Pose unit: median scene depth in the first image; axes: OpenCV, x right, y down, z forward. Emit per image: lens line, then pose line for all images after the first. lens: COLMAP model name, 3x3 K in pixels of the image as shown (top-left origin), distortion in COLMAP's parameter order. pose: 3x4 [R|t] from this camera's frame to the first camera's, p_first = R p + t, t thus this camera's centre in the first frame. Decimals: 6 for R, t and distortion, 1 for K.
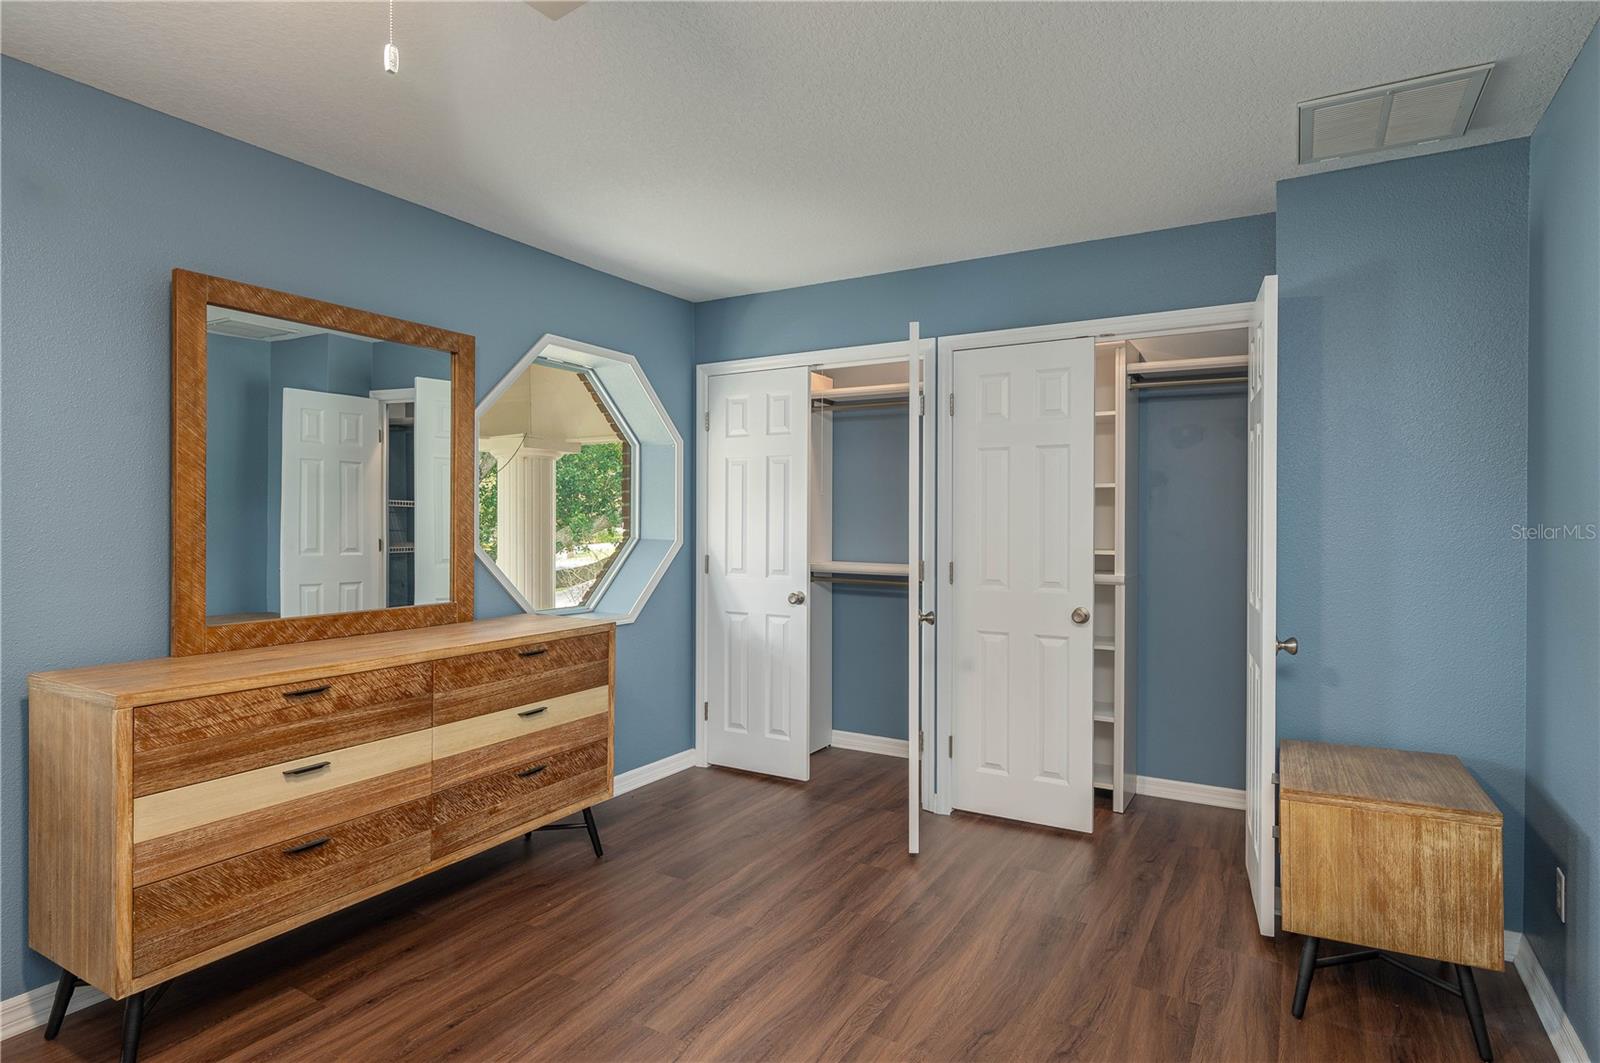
lens RADIAL K [[844.5, 0, 800.0], [0, 844.5, 531.5], [0, 0, 1]] dist [0.000389, -0.000141]
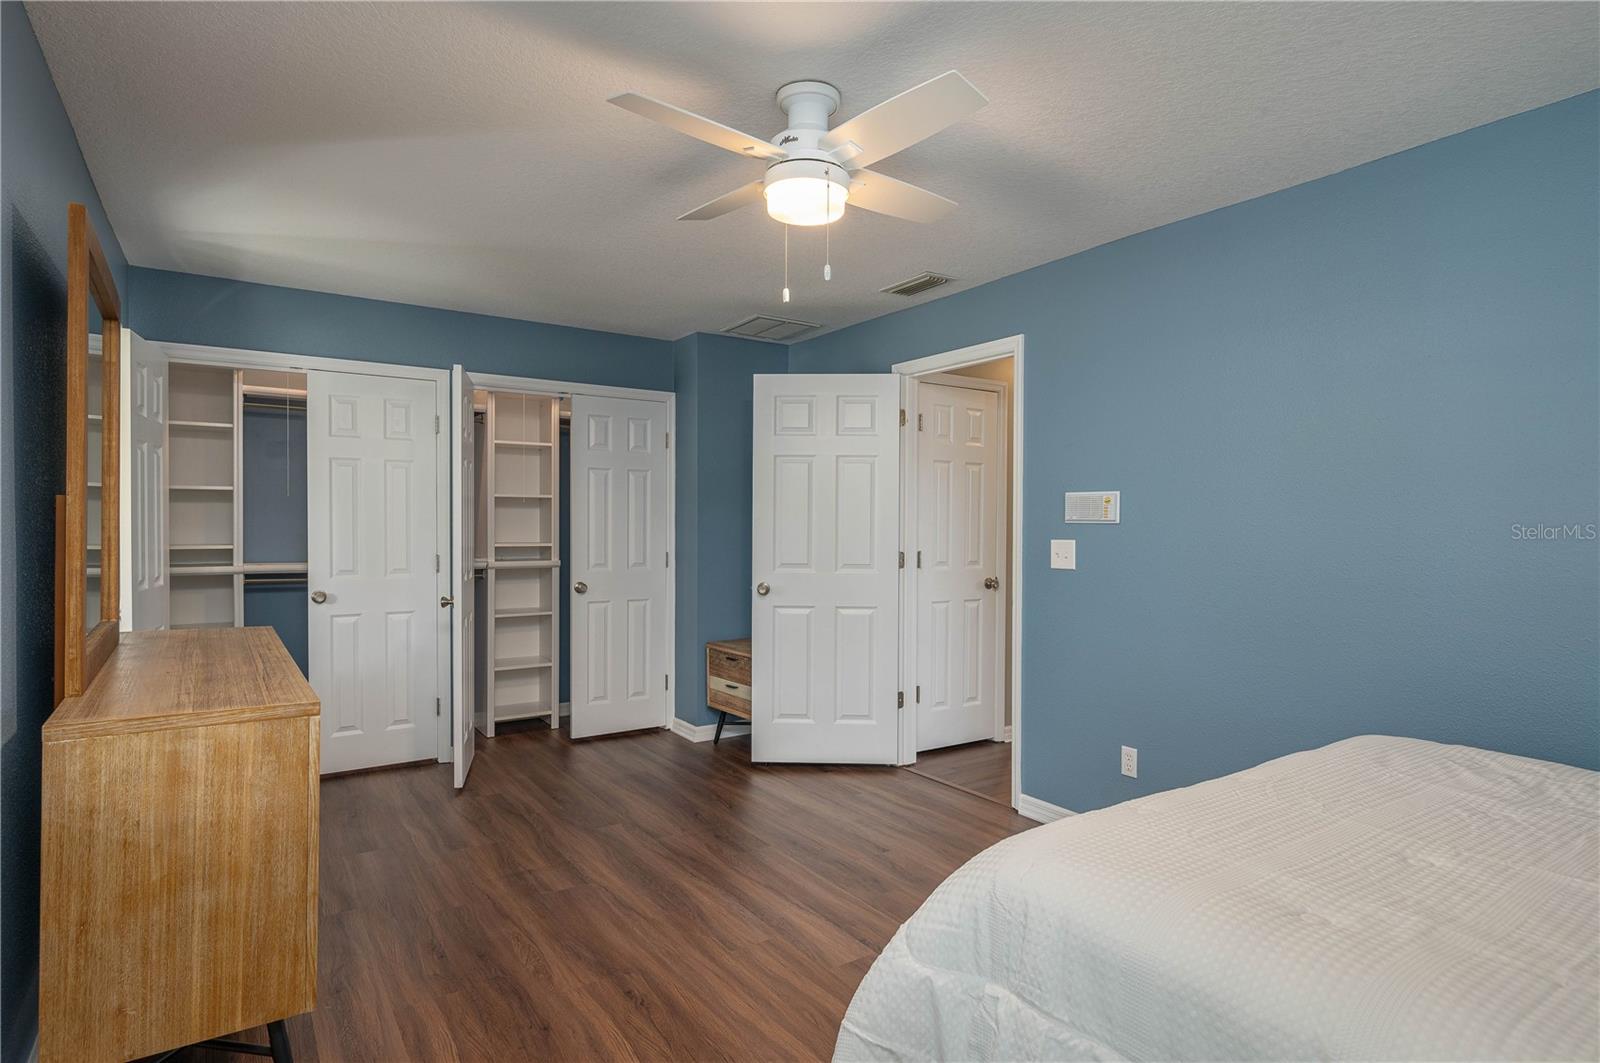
lens RADIAL K [[844.5, 0, 800.0], [0, 844.5, 531.5], [0, 0, 1]] dist [0.000389, -0.000141]
pose [[0.425874, -0.011232, 0.904713, -1.249801], [0.009044, 0.999926, 0.008157, -0.006740], [-0.904737, 0.004709, 0.425944, 0.054509]]
